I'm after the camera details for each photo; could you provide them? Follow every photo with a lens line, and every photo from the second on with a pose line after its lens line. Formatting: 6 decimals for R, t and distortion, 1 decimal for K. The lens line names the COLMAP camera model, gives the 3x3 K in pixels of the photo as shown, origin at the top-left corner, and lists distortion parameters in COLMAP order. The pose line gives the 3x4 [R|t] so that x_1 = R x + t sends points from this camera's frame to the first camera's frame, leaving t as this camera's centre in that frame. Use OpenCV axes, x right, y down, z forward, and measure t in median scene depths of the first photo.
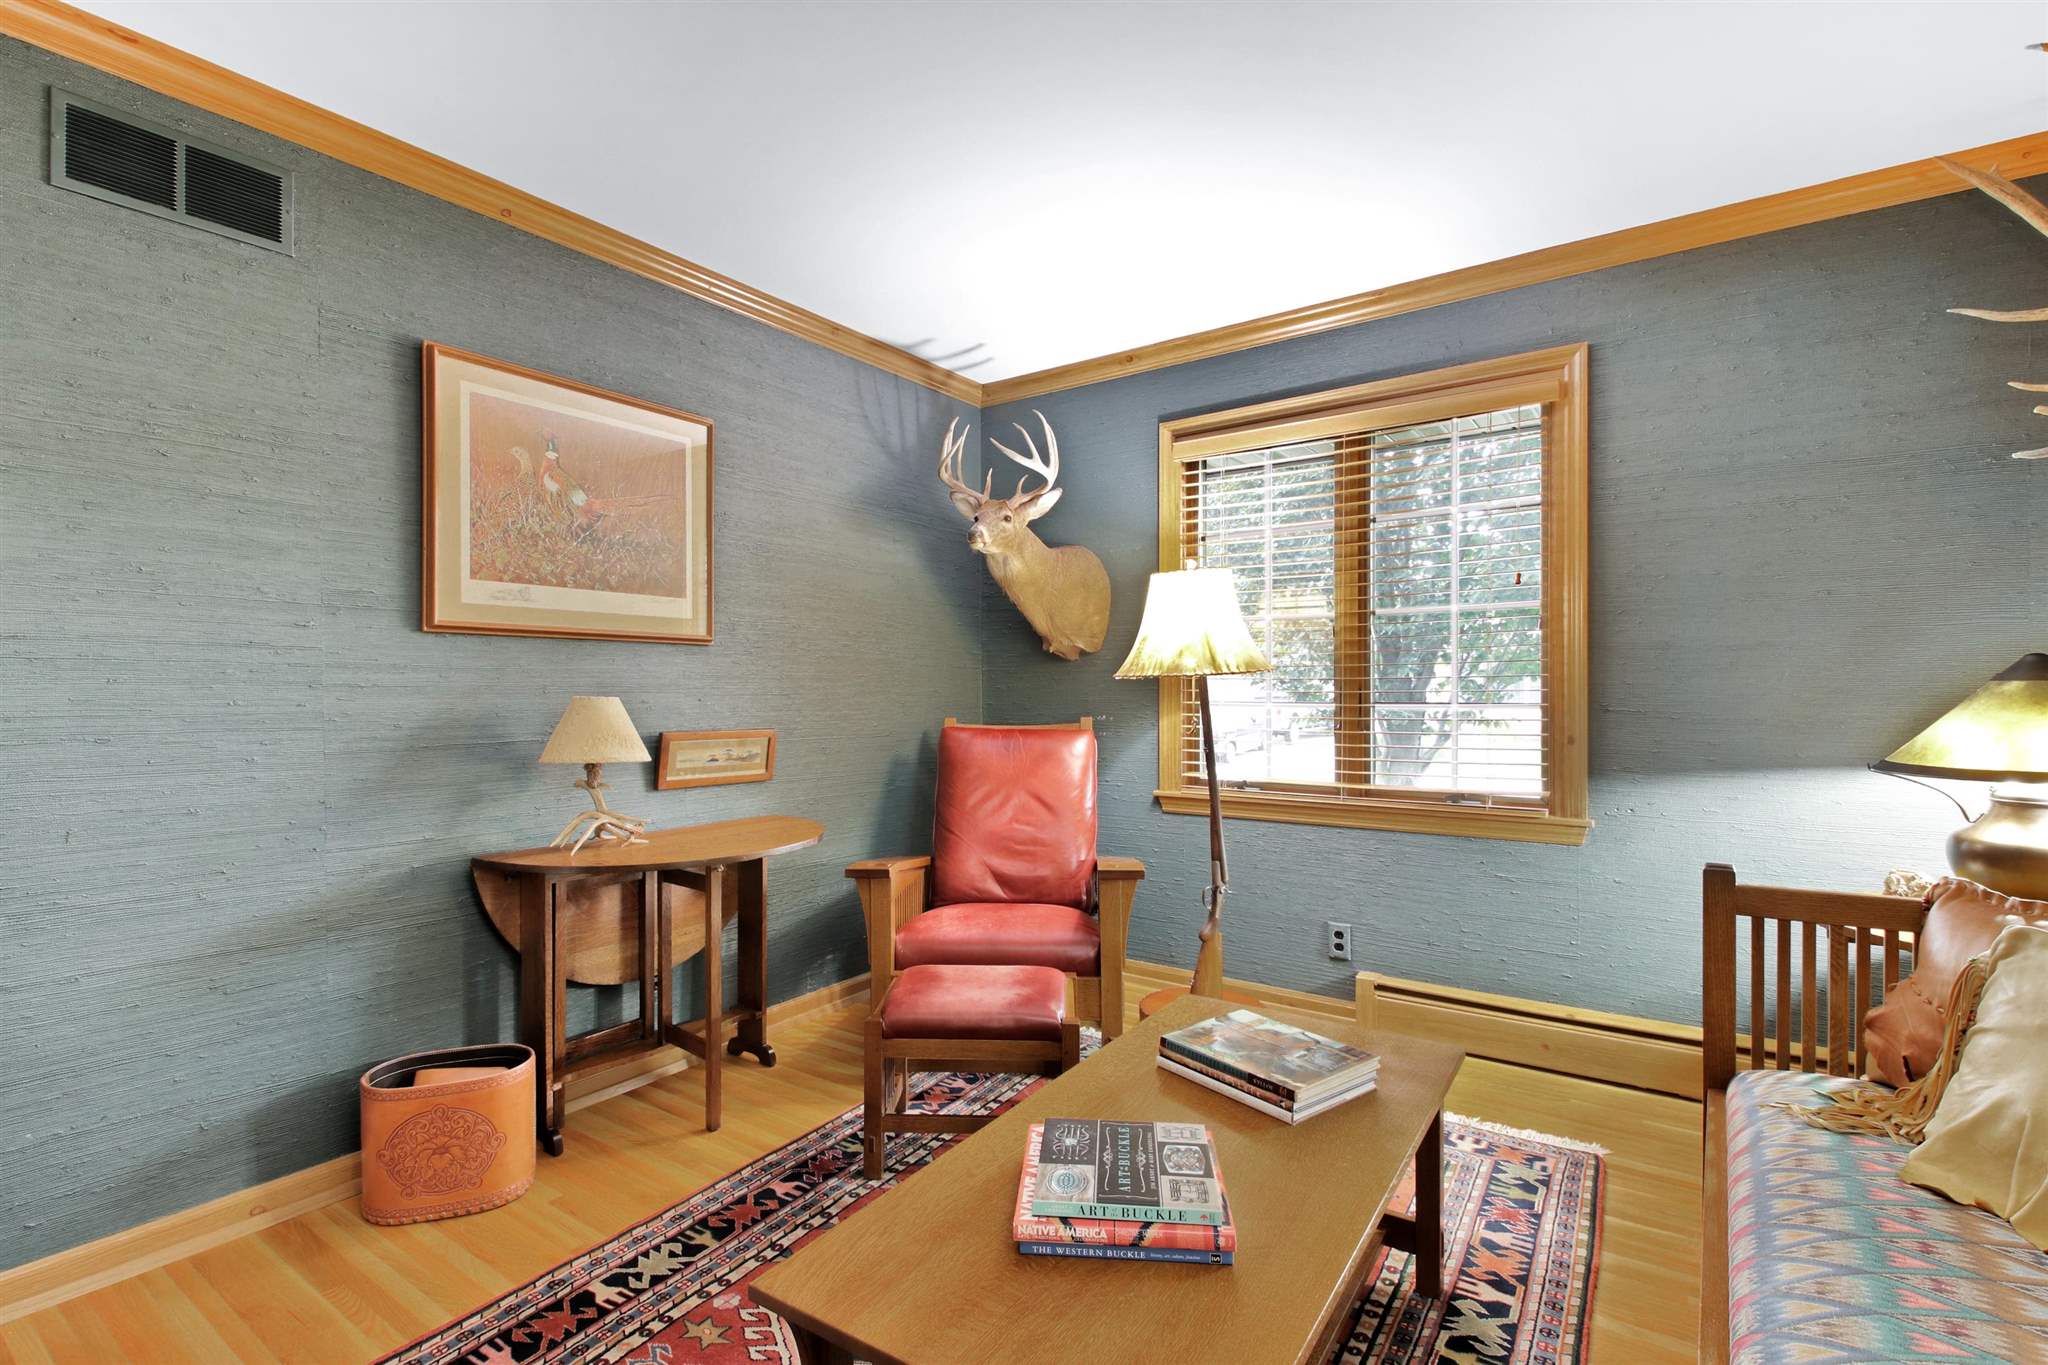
lens RADIAL K [[944.6, 0, 1008.4], [0, 944.6, 687.8], [0, 0, 1]] dist [0.005065, -0.002433]
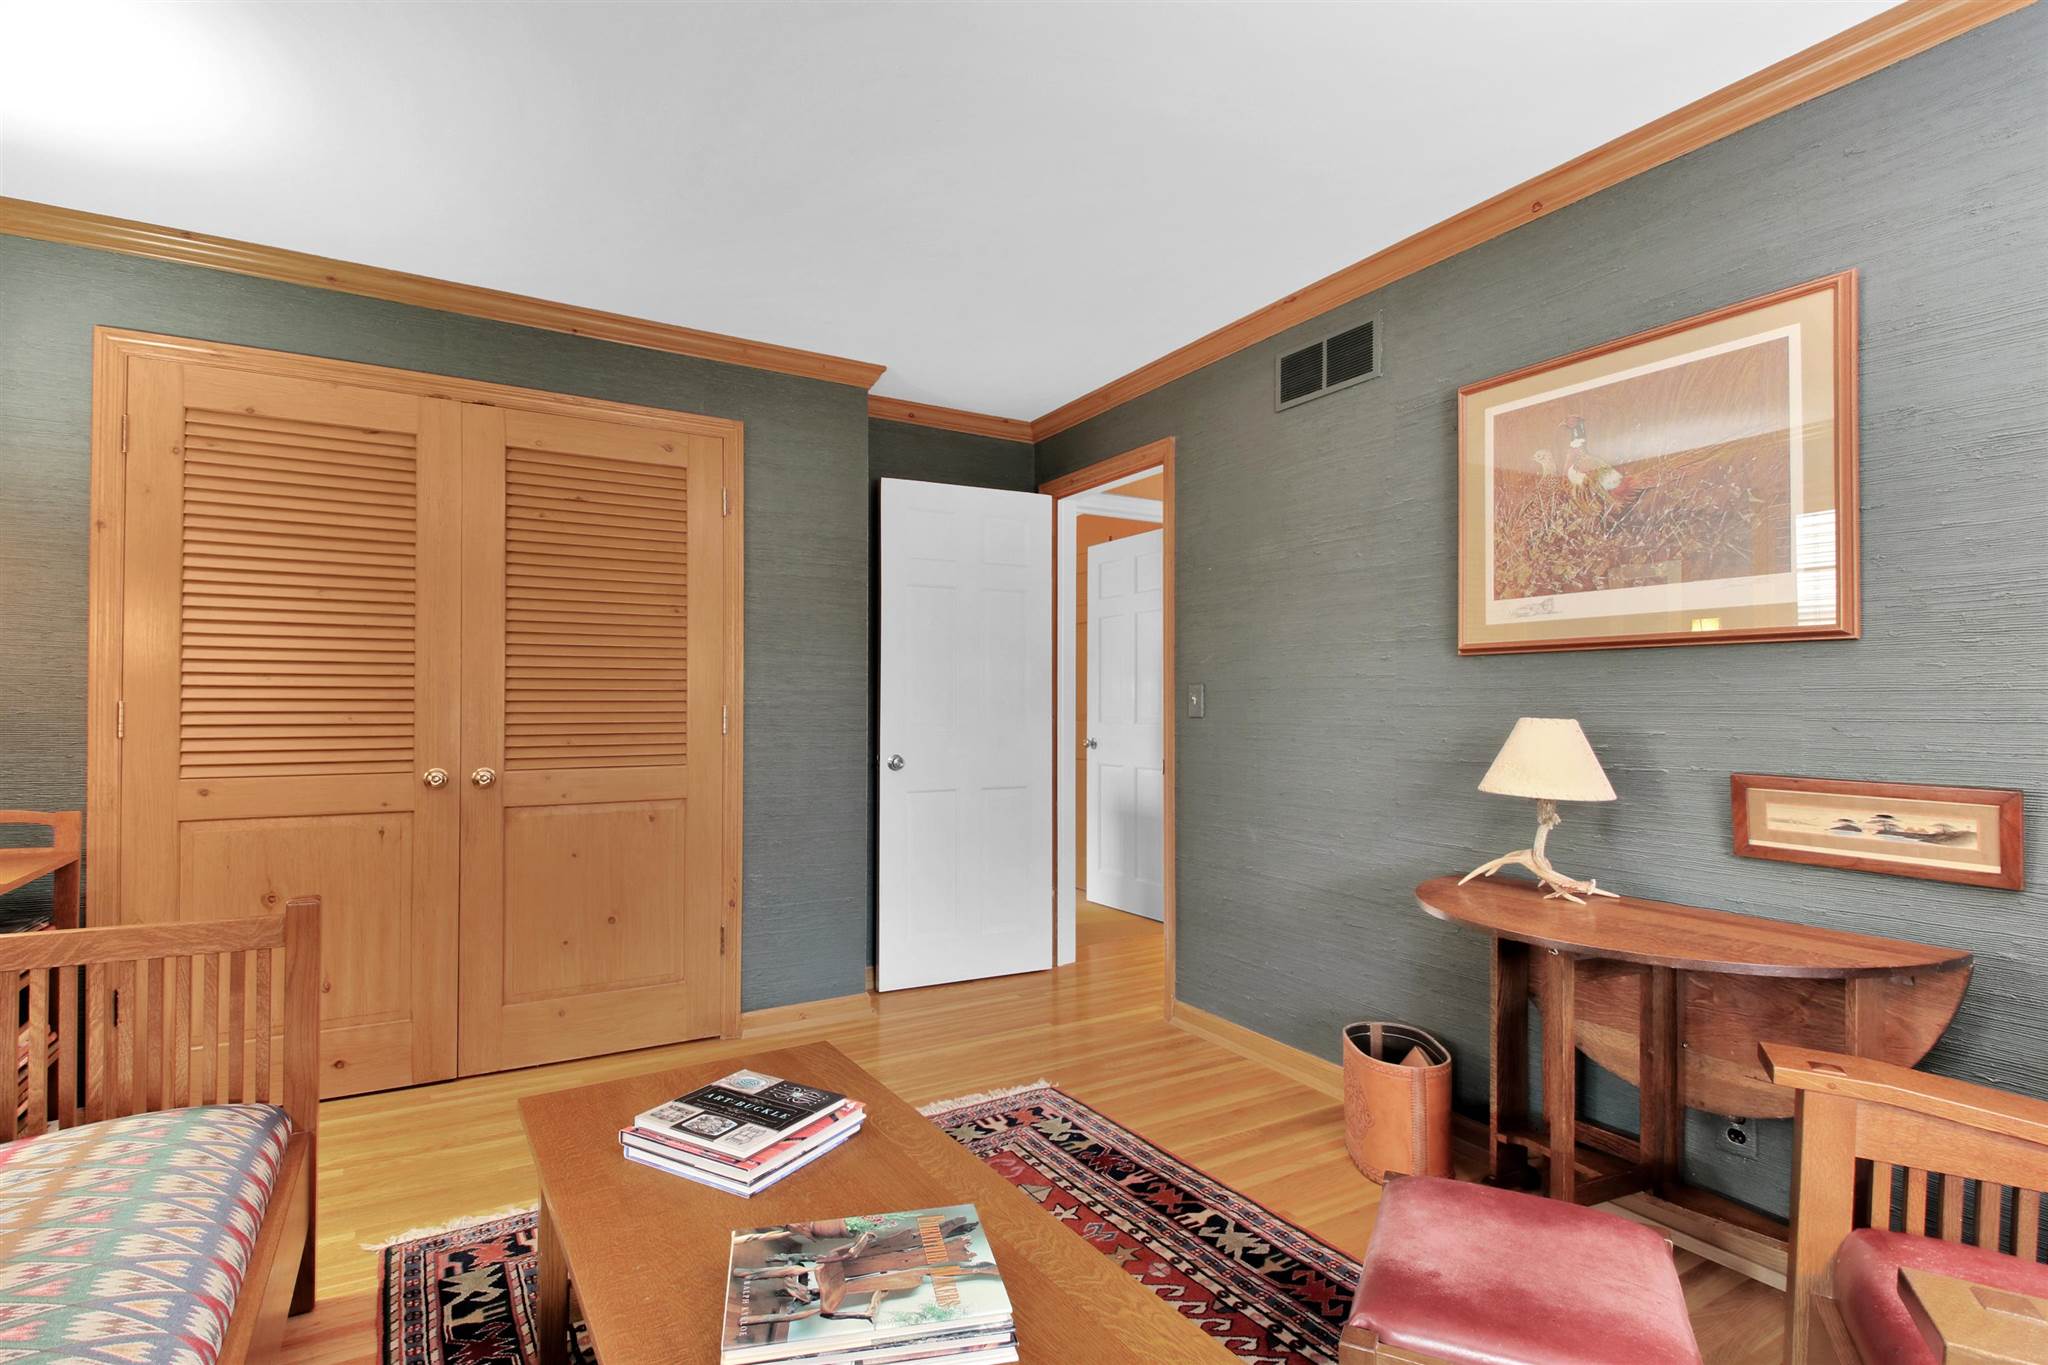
lens RADIAL K [[944.6, 0, 1001.7], [0, 944.6, 693.7], [0, 0, 1]] dist [0.005065, -0.002433]
pose [[-0.385810, -0.008717, -0.922537, 0.566007], [0.001769, 0.999947, -0.010188, -0.005892], [0.922577, -0.005562, -0.385774, 0.901494]]
